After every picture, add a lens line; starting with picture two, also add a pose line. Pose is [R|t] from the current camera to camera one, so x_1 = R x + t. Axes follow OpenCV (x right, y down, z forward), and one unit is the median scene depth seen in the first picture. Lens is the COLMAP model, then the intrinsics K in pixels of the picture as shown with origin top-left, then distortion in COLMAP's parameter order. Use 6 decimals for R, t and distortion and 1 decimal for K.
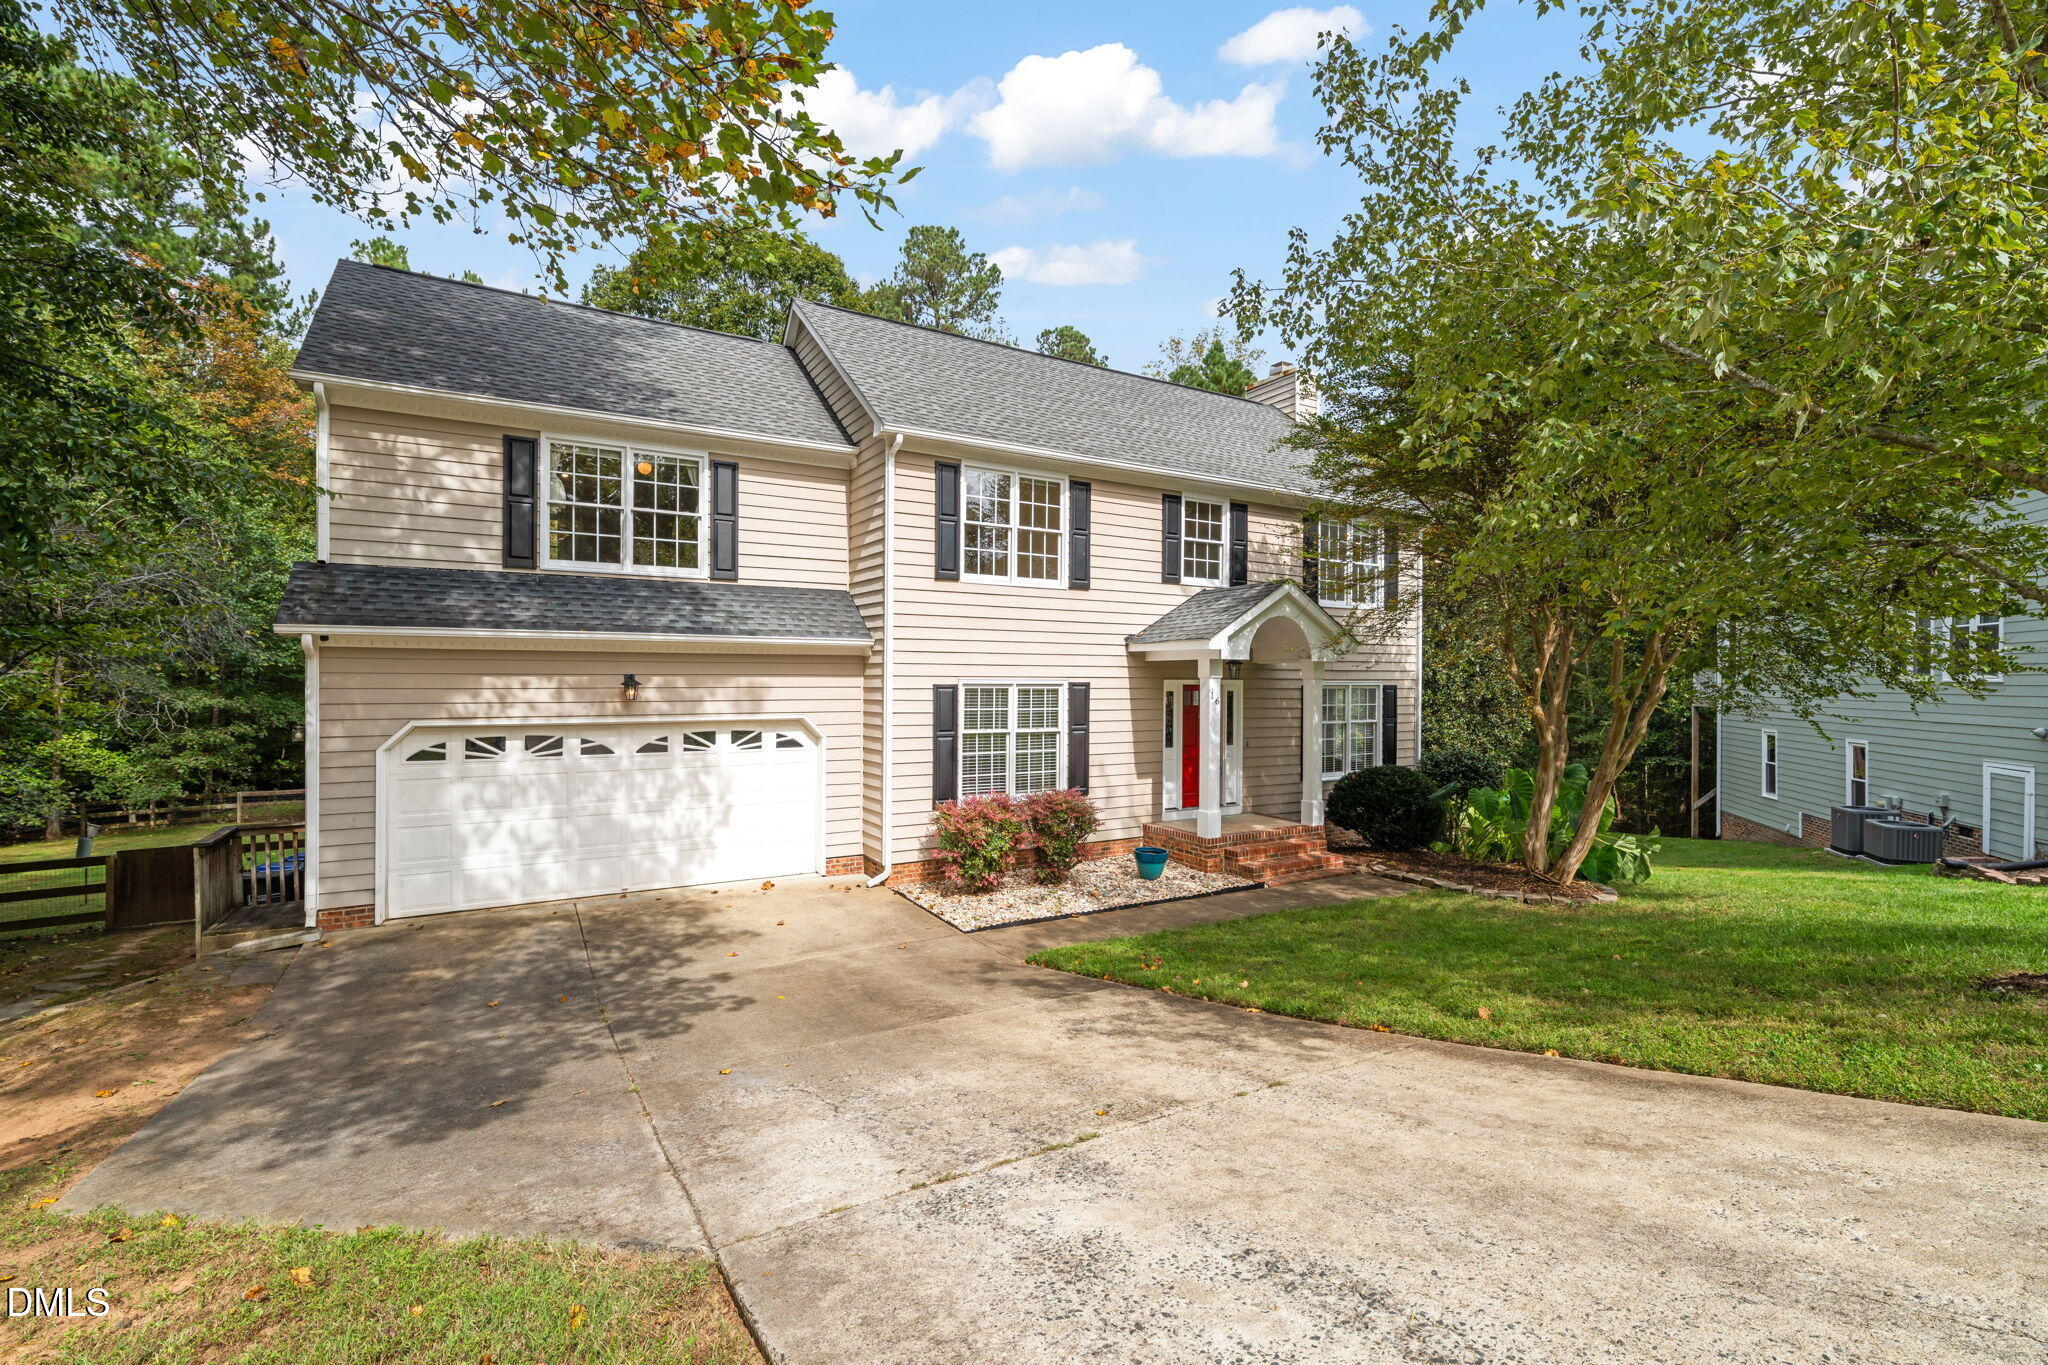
lens RADIAL K [[873.2, 0, 1012.1], [0, 873.2, 681.5], [0, 0, 1]] dist [-0.000429, 0.000142]
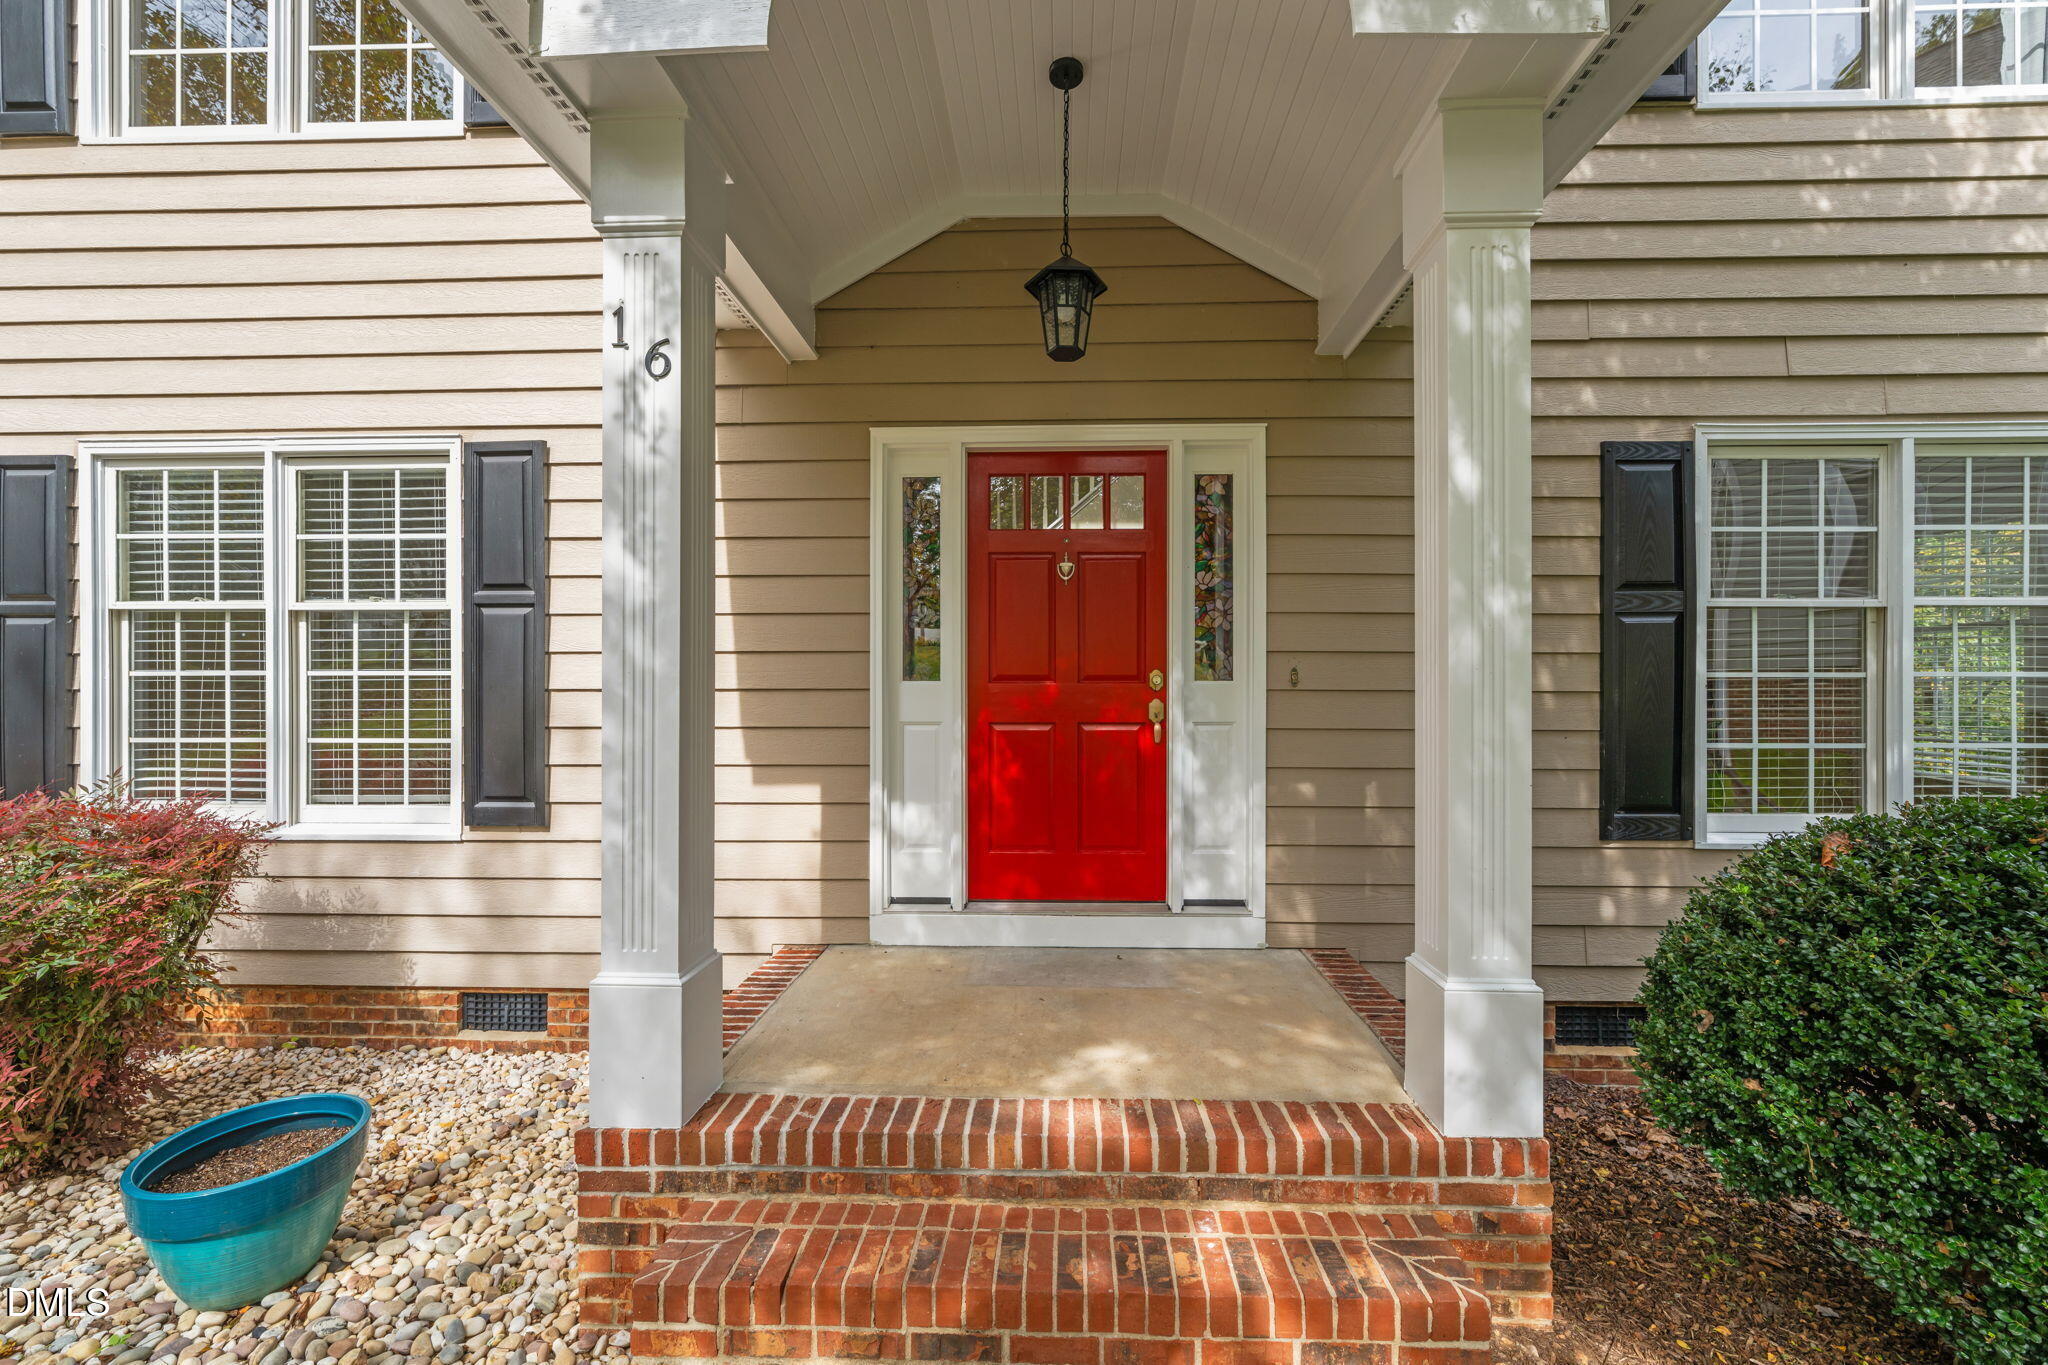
lens RADIAL K [[816.9, 0, 1026.2], [0, 816.9, 677.8], [0, 0, 1]] dist [-0.000811, -0.000138]
pose [[0.848171, -0.006261, -0.529686, 0.410807], [0.005453, 0.999980, -0.003089, 0.090545], [0.529695, -0.000269, 0.848188, 0.946406]]
